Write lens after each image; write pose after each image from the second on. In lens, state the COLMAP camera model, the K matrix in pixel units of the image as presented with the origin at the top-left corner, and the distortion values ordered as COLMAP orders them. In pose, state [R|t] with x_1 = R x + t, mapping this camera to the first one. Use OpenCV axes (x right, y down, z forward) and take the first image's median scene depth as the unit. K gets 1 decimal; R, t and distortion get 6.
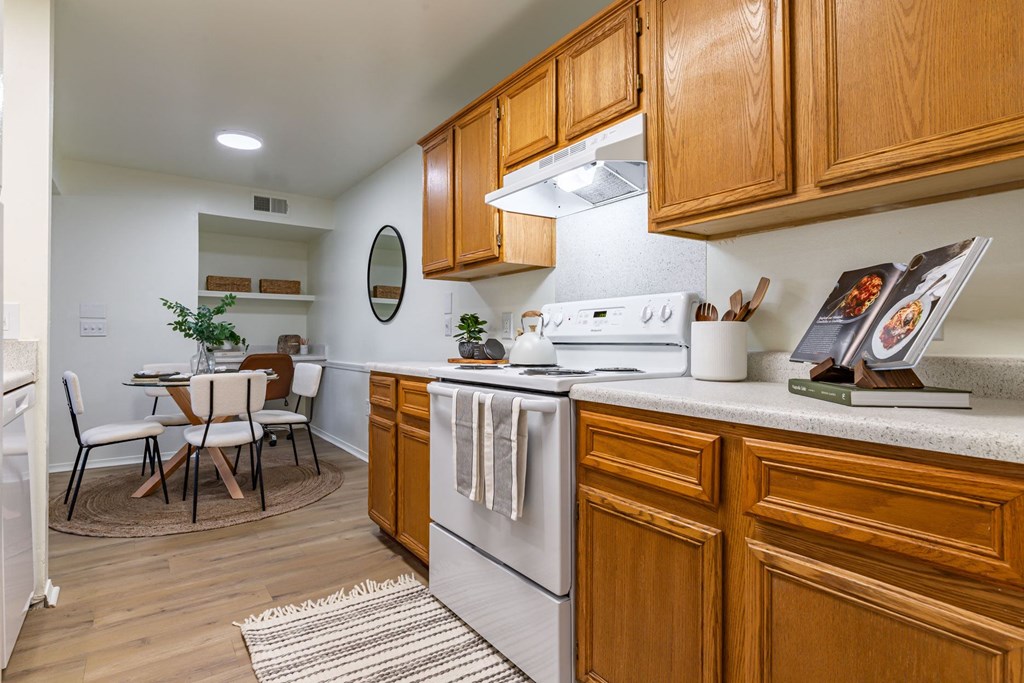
lens RADIAL K [[551.6, 0, 512.0], [0, 551.6, 341.5], [0, 0, 1]] dist [0.001419, -0.000197]
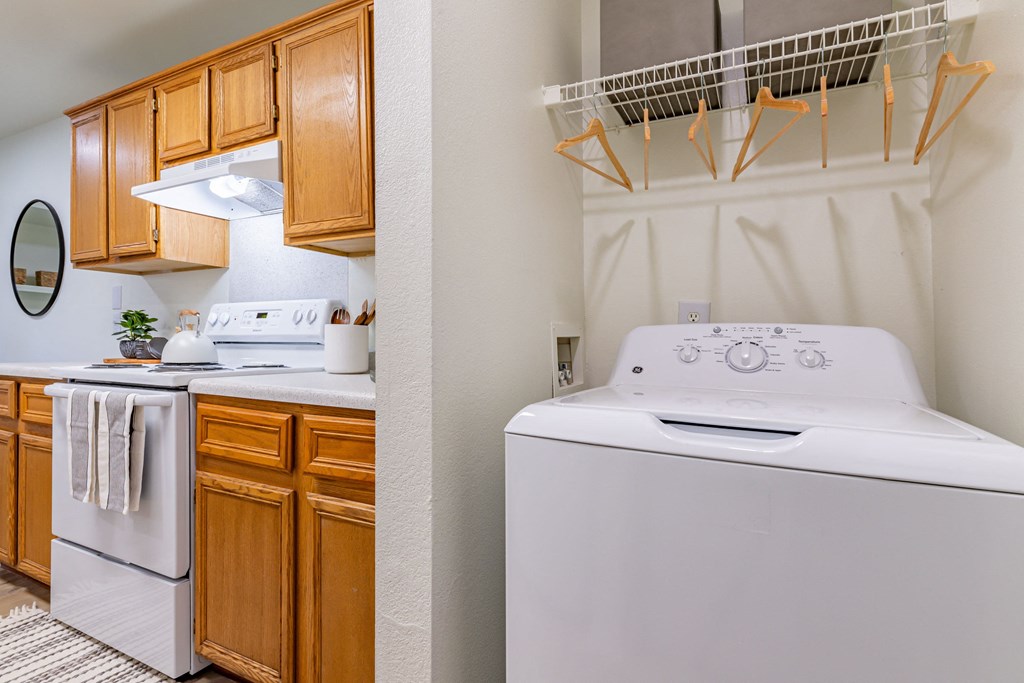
lens RADIAL K [[508.4, 0, 512.0], [0, 508.4, 341.5], [0, 0, 1]] dist [0.003169, -0.000281]
pose [[0.869739, 0.009167, 0.493427, 0.134022], [-0.008143, 0.999958, -0.004225, 0.002444], [-0.493445, -0.000343, 0.869777, -0.144243]]
